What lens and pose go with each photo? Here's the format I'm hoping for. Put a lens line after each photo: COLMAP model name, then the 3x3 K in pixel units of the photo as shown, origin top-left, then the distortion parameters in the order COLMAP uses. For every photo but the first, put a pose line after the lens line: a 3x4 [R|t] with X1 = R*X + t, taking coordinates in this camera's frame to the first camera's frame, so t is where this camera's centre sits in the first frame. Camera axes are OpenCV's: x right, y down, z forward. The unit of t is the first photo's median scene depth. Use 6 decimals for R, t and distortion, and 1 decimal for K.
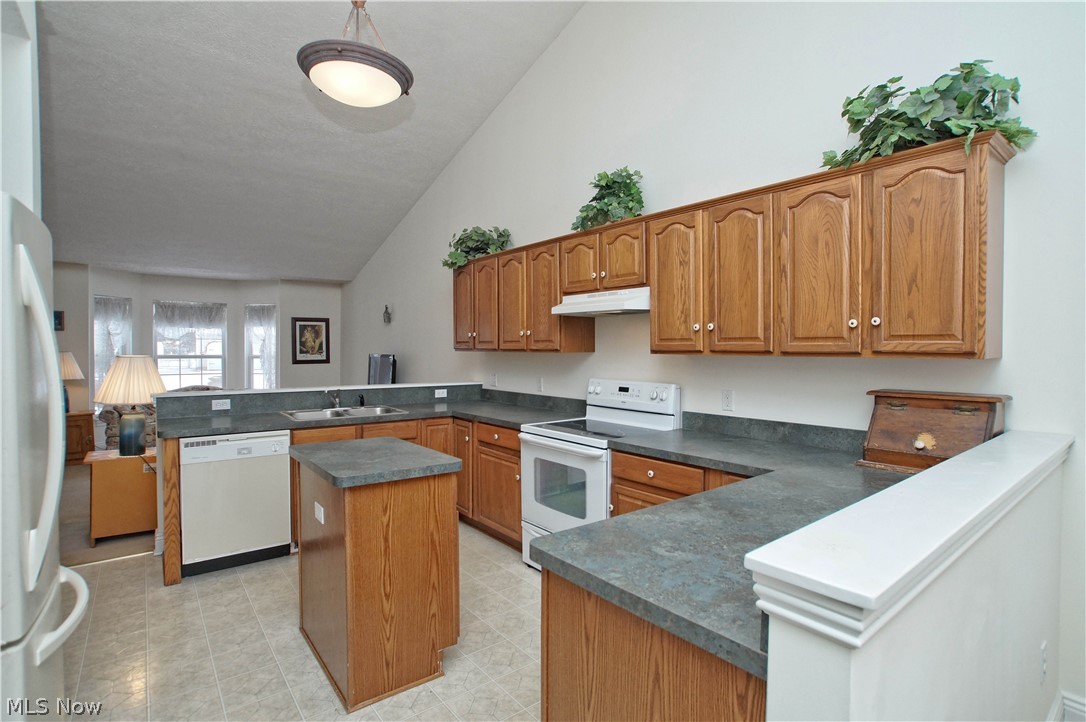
lens RADIAL K [[500.2, 0, 543.0], [0, 500.2, 361.0], [0, 0, 1]] dist [0.000333, -0.000014]
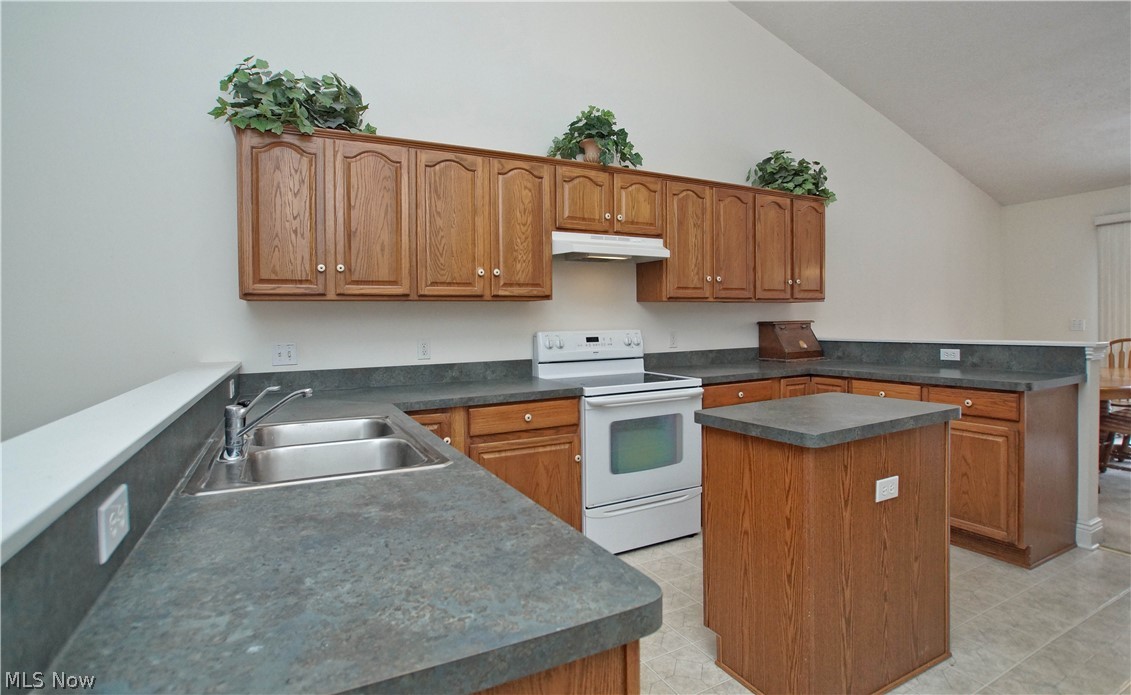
lens RADIAL K [[567.1, 0, 568.6], [0, 567.1, 323.9], [0, 0, 1]] dist [-0.001598, -0.000072]
pose [[0.199188, -0.007858, 0.979930, -0.913366], [0.040224, 0.999191, -0.000164, 0.025629], [-0.979135, 0.039450, 0.199343, 0.834642]]
